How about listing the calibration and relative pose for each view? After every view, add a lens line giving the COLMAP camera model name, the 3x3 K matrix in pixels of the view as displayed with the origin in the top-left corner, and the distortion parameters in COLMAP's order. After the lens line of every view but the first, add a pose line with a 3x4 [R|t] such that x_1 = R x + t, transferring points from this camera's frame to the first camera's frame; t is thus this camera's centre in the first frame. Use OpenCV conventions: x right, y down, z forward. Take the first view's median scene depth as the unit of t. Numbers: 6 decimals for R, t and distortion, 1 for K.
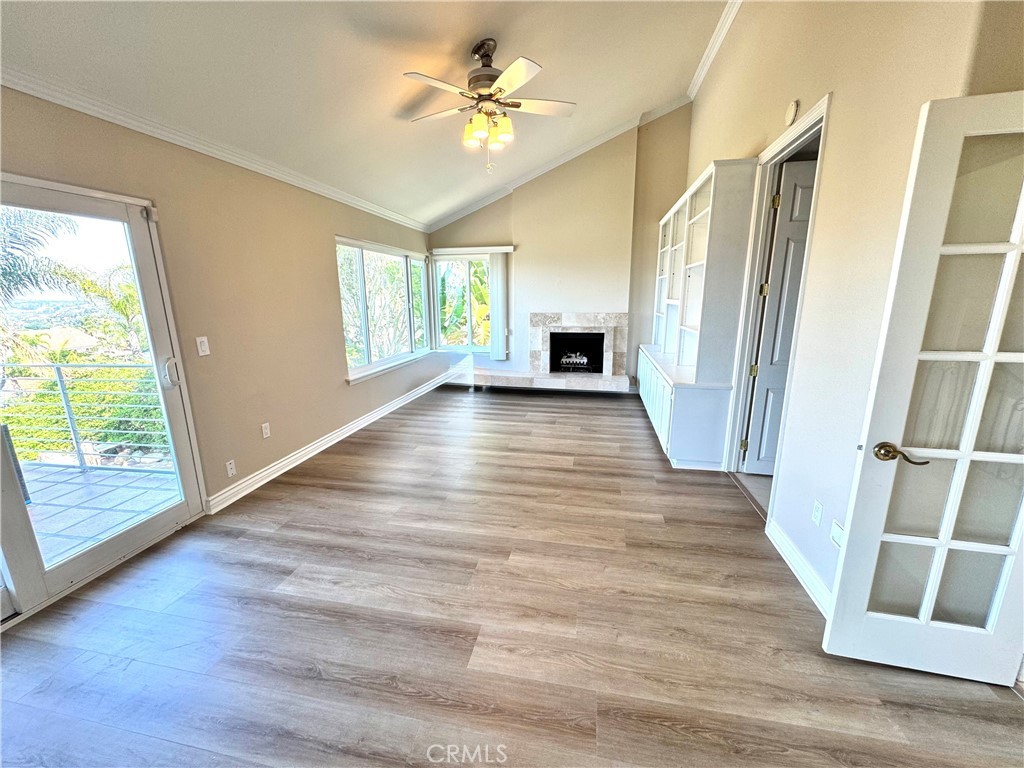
lens RADIAL K [[411.5, 0, 513.2], [0, 411.5, 385.7], [0, 0, 1]] dist [0.000807, 0.000028]
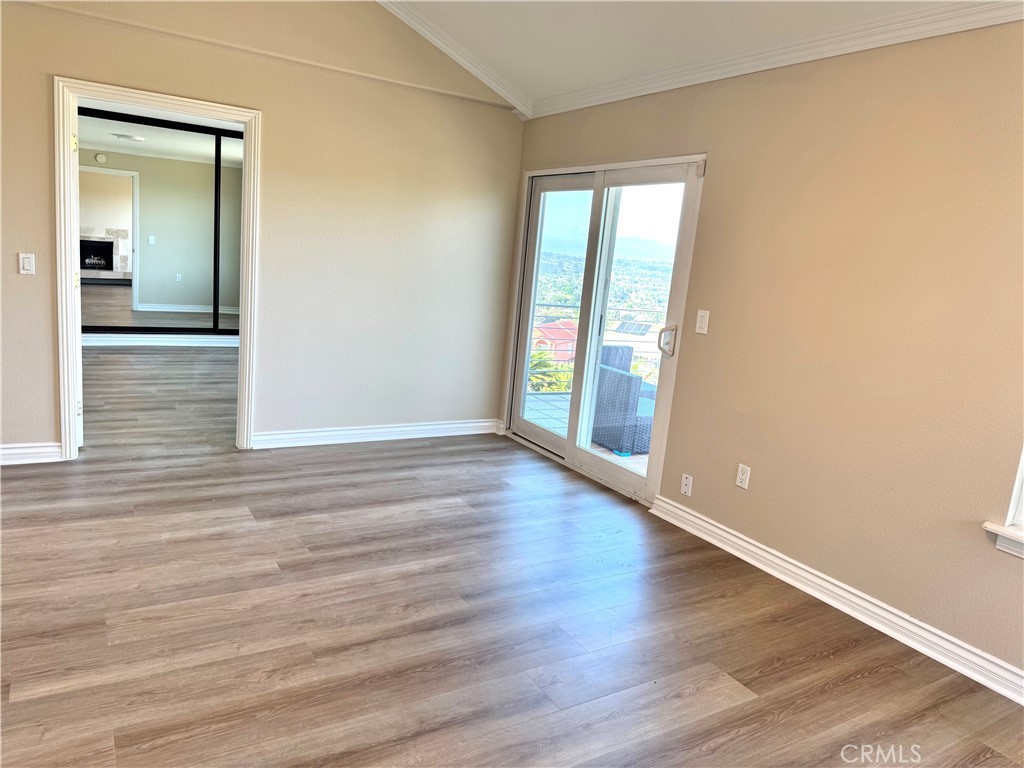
lens RADIAL K [[713.0, 0, 513.4], [0, 713.0, 382.9], [0, 0, 1]] dist [0.001219, -0.000405]
pose [[-0.728002, 0.071816, -0.681803, 0.479293], [-0.236748, 0.906984, 0.348325, -0.392559], [0.643399, 0.414997, -0.643285, 1.743334]]
